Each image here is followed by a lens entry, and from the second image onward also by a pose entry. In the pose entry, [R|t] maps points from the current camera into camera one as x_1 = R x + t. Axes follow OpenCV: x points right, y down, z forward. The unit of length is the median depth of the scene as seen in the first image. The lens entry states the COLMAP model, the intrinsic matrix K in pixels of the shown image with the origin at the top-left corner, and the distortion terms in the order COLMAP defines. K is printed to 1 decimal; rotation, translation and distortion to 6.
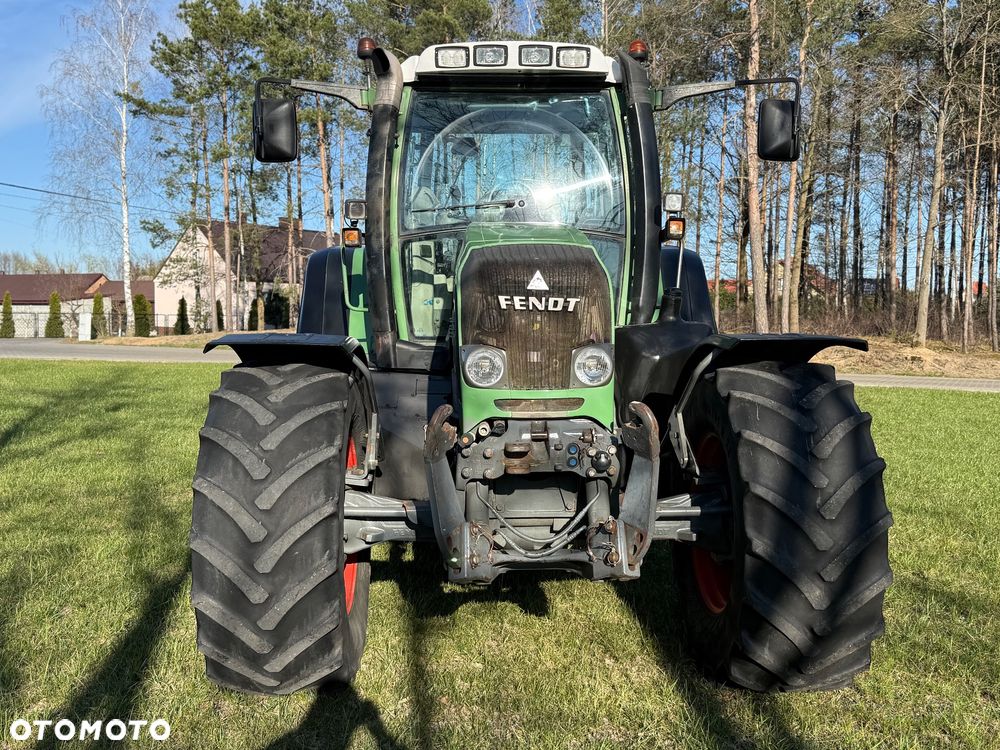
lens RADIAL K [[956.5, 0, 501.6], [0, 956.5, 369.3], [0, 0, 1]] dist [0.227415, -0.591542]
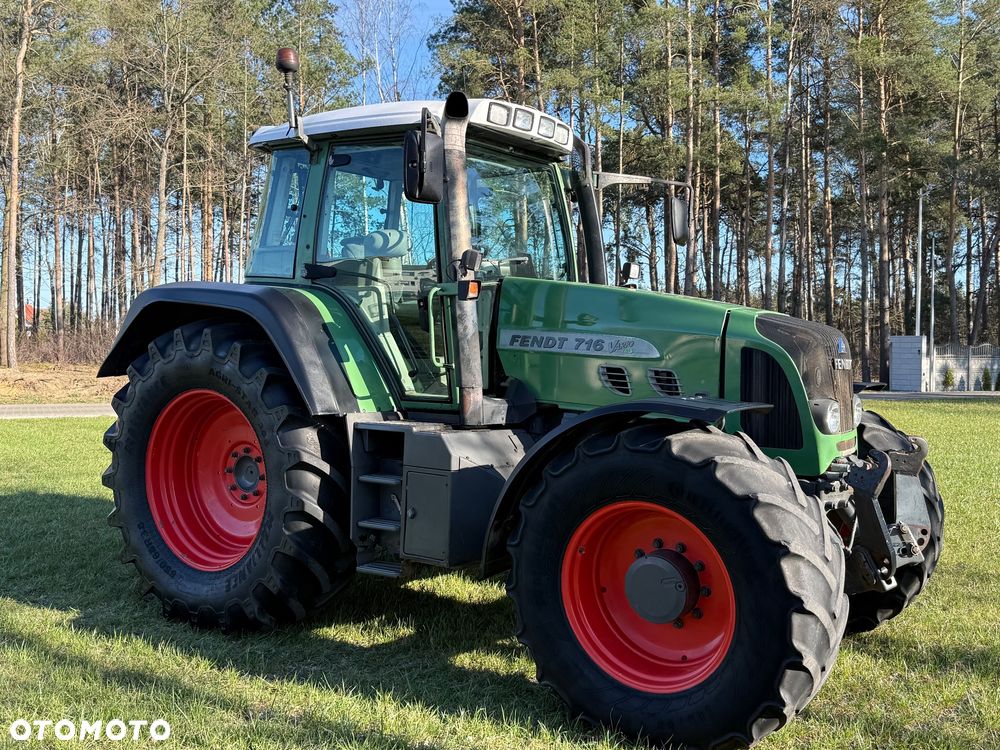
lens RADIAL K [[956.5, 0, 501.6], [0, 956.5, 369.3], [0, 0, 1]] dist [0.227415, -0.591542]
pose [[0.598558, -0.025343, 0.800679, -1.255628], [0.044427, 0.999011, -0.001592, -0.079439], [-0.799847, 0.036525, 0.599092, 0.590446]]
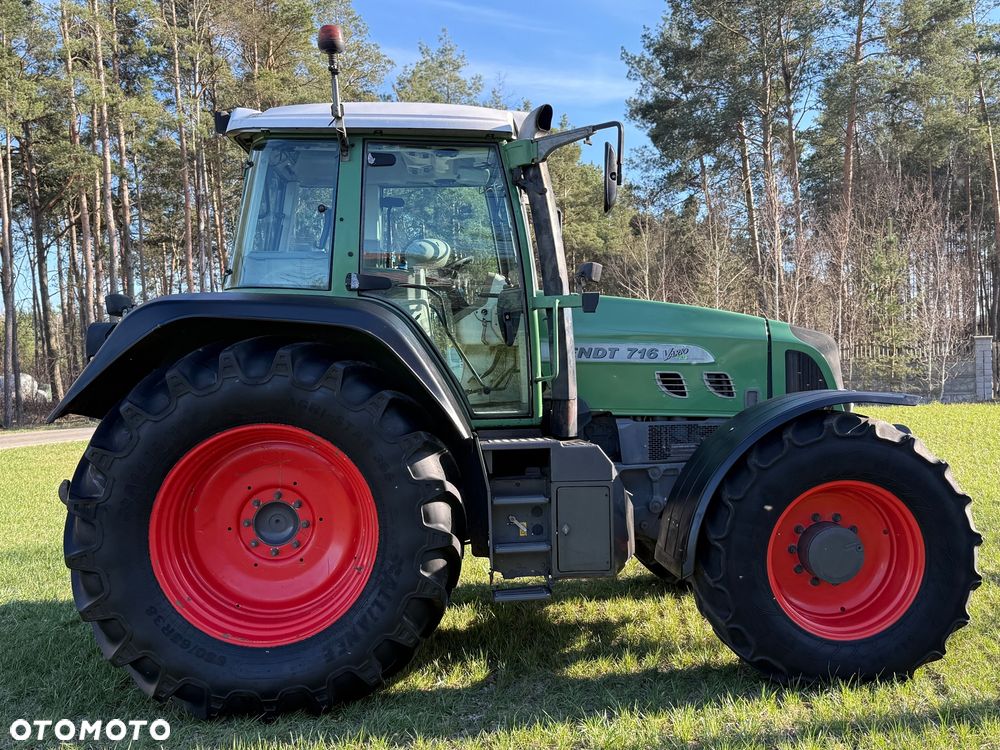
lens RADIAL K [[958.8, 0, 500.0], [0, 958.8, 375.0], [0, 0, 1]] dist [0.213394, -0.507852]
pose [[-0.032884, -0.024953, 0.999148, -1.562499], [0.090375, 0.995519, 0.027836, -0.140248], [-0.995365, 0.091213, -0.030482, 1.591523]]
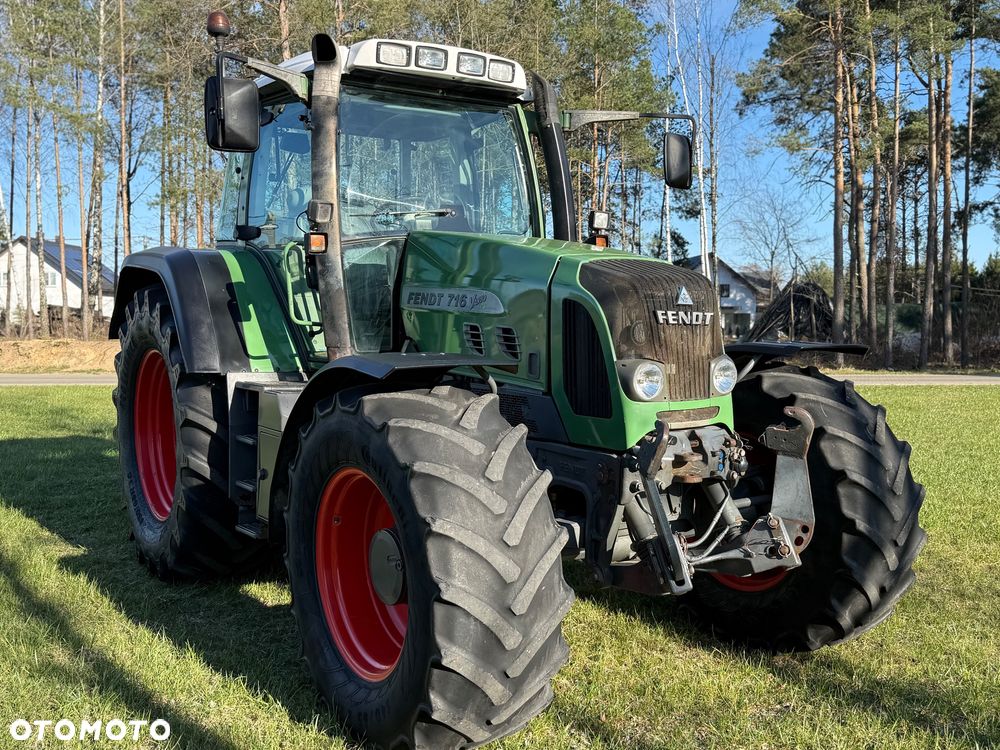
lens RADIAL K [[958.8, 0, 500.0], [0, 958.8, 375.0], [0, 0, 1]] dist [0.213394, -0.507852]
pose [[0.852843, -0.039041, 0.520707, -0.680437], [0.038303, 0.999192, 0.012182, -0.026961], [-0.520762, 0.009556, 0.853649, 0.209596]]
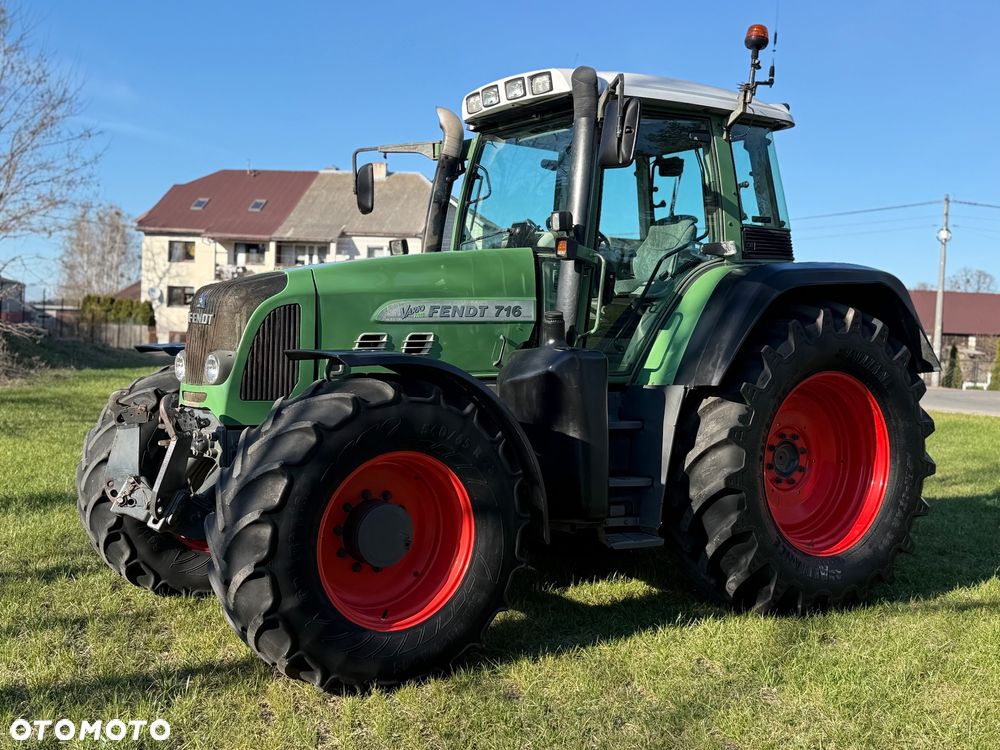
lens RADIAL K [[1181.2, 0, 500.9], [0, 1181.2, 369.9], [0, 0, 1]] dist [0.216772, -0.531317]
pose [[0.529385, 0.031056, -0.847813, 1.614095], [-0.080375, 0.996671, -0.013679, -0.010140], [0.844566, 0.075384, 0.530119, 0.493474]]
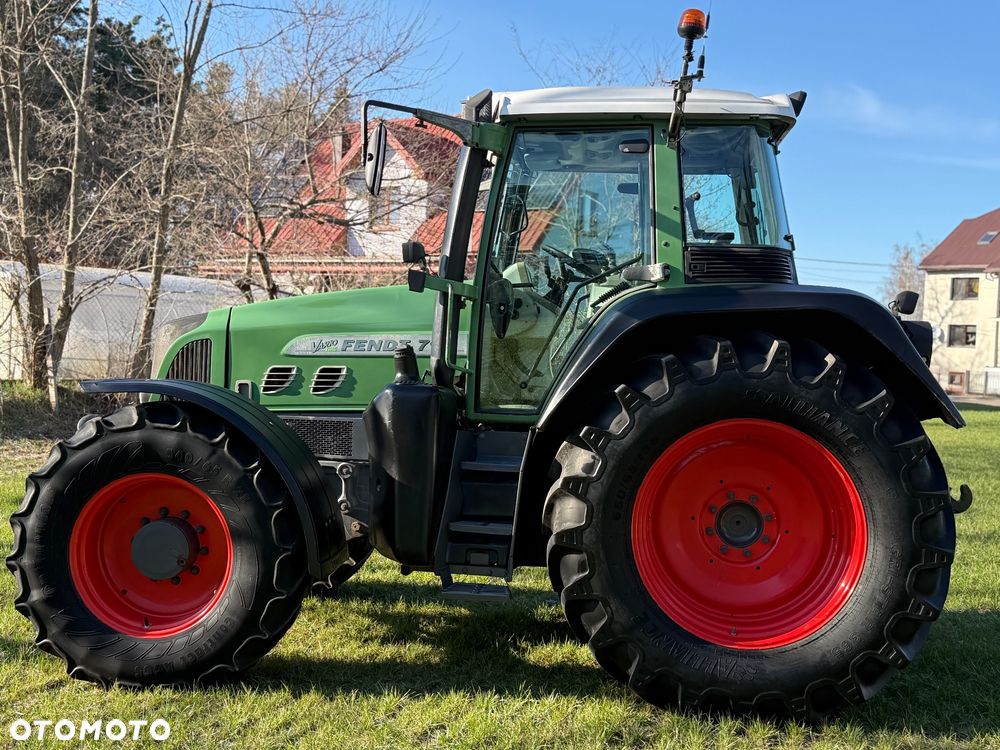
lens RADIAL K [[1181.2, 0, 500.9], [0, 1181.2, 369.9], [0, 0, 1]] dist [0.216772, -0.531317]
pose [[-0.134188, 0.004546, -0.990945, 1.831283], [-0.102359, 0.994577, 0.018424, -0.129433], [0.985655, 0.103904, -0.132995, 1.771396]]
